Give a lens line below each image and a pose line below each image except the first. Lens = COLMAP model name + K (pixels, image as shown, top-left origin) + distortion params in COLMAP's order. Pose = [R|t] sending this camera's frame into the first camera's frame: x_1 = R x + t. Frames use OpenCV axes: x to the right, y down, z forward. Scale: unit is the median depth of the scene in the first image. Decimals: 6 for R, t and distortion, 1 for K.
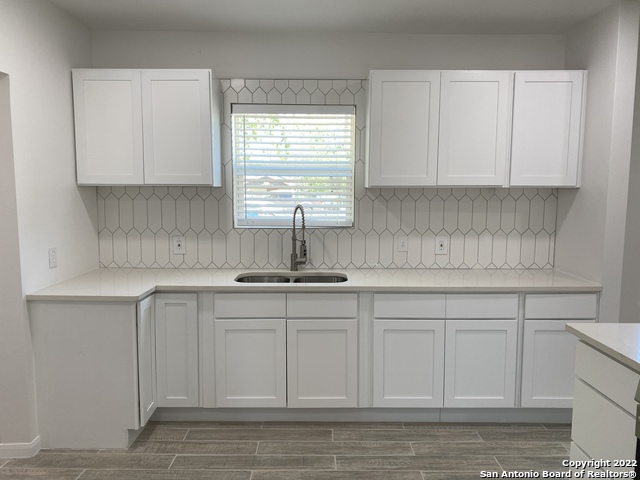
lens RADIAL K [[484.3, 0, 320.0], [0, 484.3, 240.0], [0, 0, 1]] dist [0.067346, -0.099826]
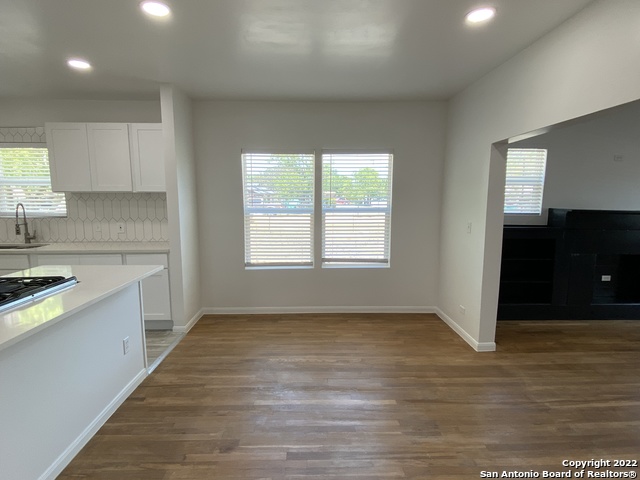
lens RADIAL K [[337.5, 0, 320.0], [0, 337.5, 240.0], [0, 0, 1]] dist [0.048862, -0.047984]
pose [[0.999740, -0.005498, 0.022132, 0.999949], [0.004955, 0.999687, 0.024536, 0.031404], [-0.022259, -0.024420, 0.999454, -0.201324]]
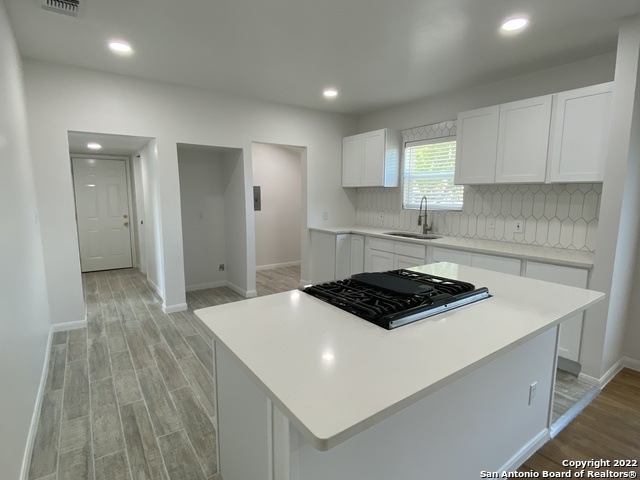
lens RADIAL K [[337.5, 0, 320.0], [0, 337.5, 240.0], [0, 0, 1]] dist [0.048862, -0.047984]
pose [[0.574244, 0.111905, -0.811000, 0.796240], [-0.085625, 0.993391, 0.076443, 0.026351], [0.814194, 0.025545, 0.580031, -0.030608]]
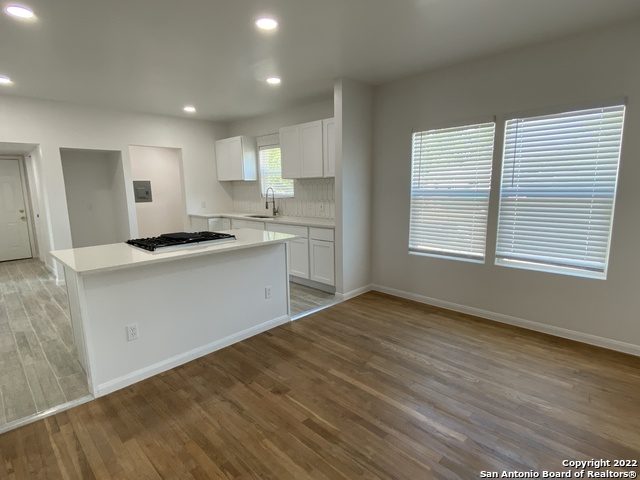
lens RADIAL K [[335.4, 0, 320.0], [0, 335.4, 240.0], [0, 0, 1]] dist [0.050073, -0.040266]
pose [[0.714625, 0.098208, -0.692580, 1.381207], [-0.054224, 0.994894, 0.085126, 0.034583], [0.697403, -0.023279, 0.716301, -0.035432]]
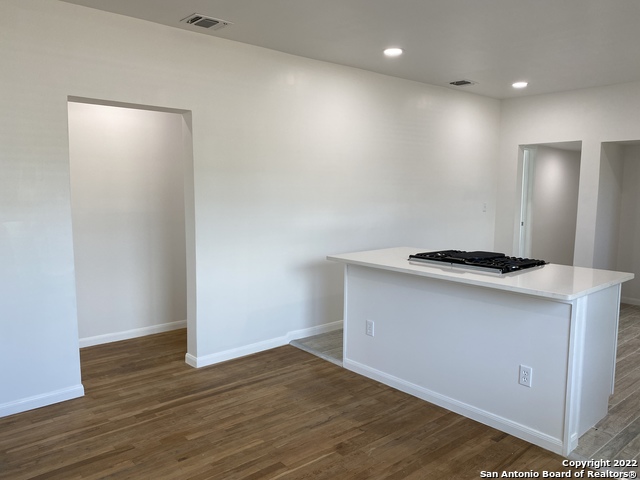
lens RADIAL K [[484.3, 0, 320.0], [0, 484.3, 240.0], [0, 0, 1]] dist [0.067346, -0.099826]
pose [[-0.761700, 0.061713, -0.644984, 1.397532], [-0.070290, 0.981708, 0.176940, -0.075685], [0.644106, 0.180112, -0.743430, 0.956997]]
